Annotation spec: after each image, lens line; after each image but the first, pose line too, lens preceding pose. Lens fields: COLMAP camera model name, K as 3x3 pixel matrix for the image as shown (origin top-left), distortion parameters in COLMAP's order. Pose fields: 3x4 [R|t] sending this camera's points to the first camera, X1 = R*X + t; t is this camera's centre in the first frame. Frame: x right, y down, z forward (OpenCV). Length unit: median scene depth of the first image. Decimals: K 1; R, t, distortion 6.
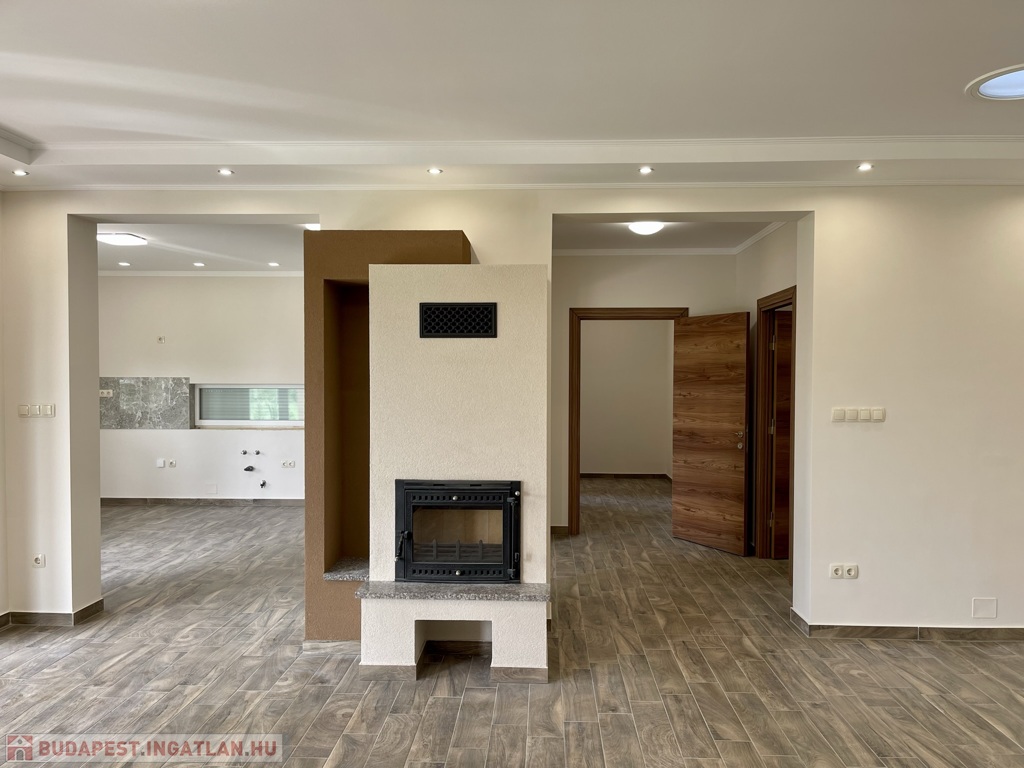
lens RADIAL K [[772.5, 0, 519.7], [0, 772.5, 400.1], [0, 0, 1]] dist [0.048266, -0.062742]
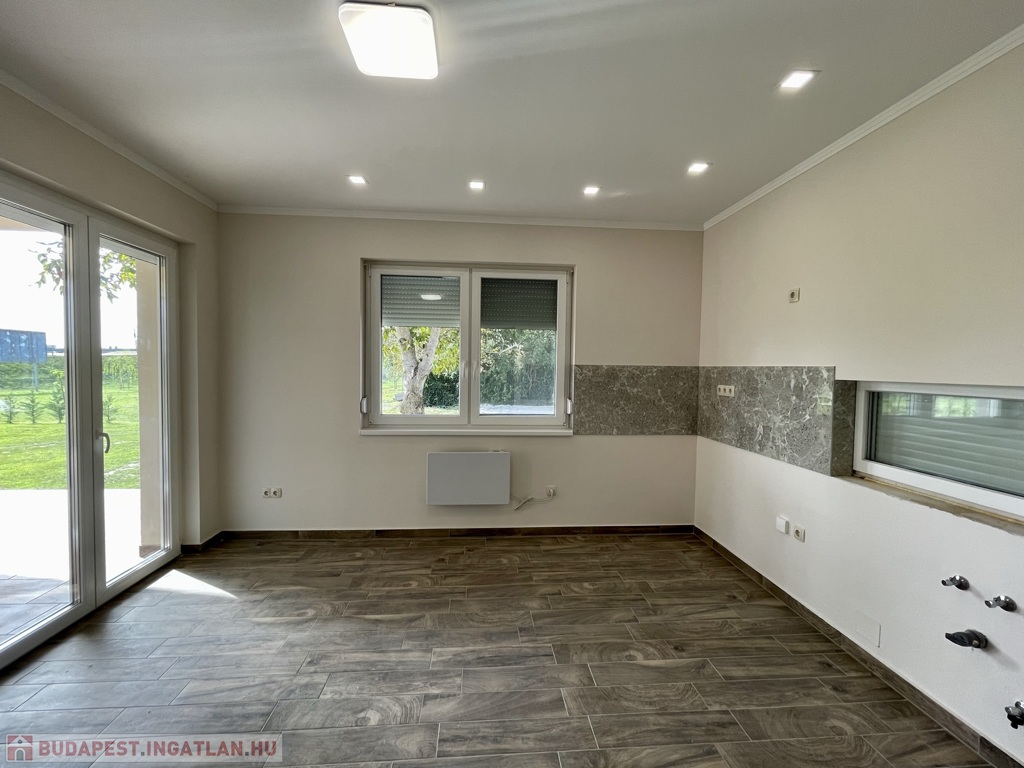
lens RADIAL K [[419.1, 0, 508.1], [0, 419.1, 379.9], [0, 0, 1]] dist [-0.011499, 0.001632]
pose [[0.112351, 0.026817, -0.993307, -0.319351], [-0.042319, 0.998858, 0.022180, -0.029848], [0.992767, 0.039544, 0.113357, 1.259119]]
